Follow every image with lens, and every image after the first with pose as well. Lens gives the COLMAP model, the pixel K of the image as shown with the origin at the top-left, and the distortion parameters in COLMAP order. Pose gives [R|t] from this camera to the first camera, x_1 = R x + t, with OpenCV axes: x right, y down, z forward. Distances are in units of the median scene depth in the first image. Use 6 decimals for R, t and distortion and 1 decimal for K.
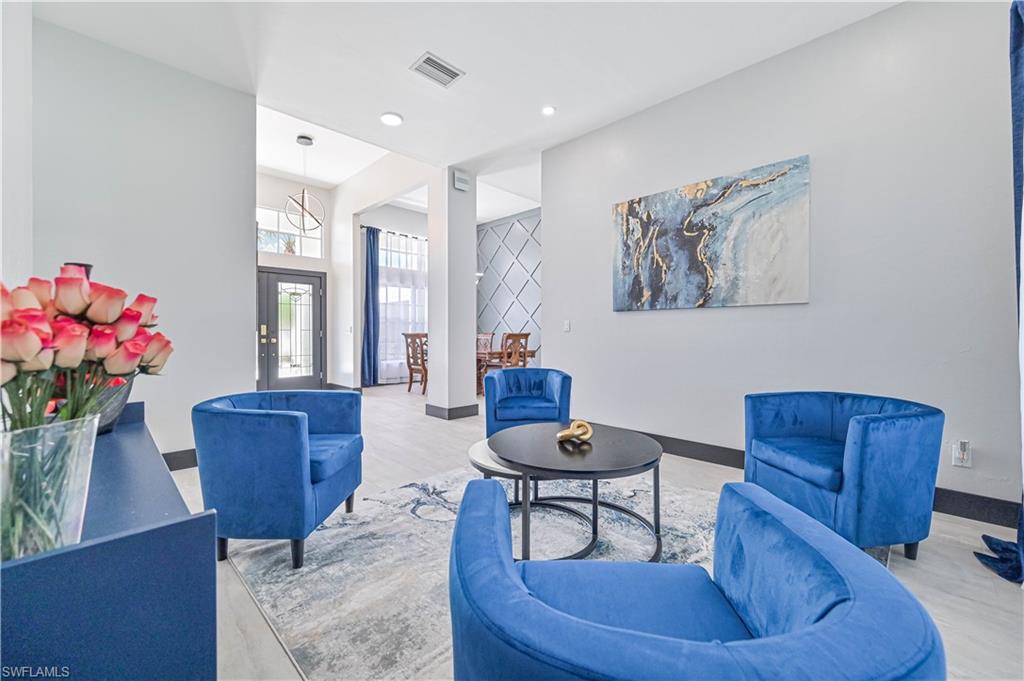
lens RADIAL K [[410.3, 0, 513.0], [0, 410.3, 335.6], [0, 0, 1]] dist [-0.000333, -0.000145]
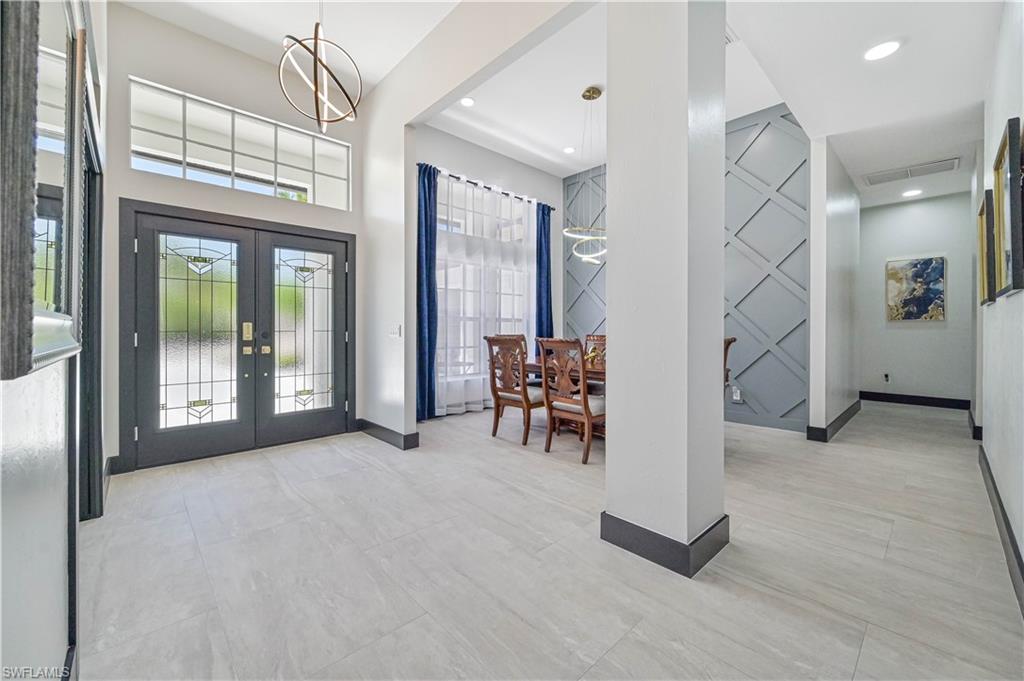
lens RADIAL K [[405.4, 0, 513.2], [0, 405.4, 332.7], [0, 0, 1]] dist [-0.000236, -0.000012]
pose [[0.999620, 0.004121, -0.027247, -0.212434], [-0.003963, 0.999975, 0.005839, -0.015264], [0.027271, -0.005729, 0.999612, 0.421907]]
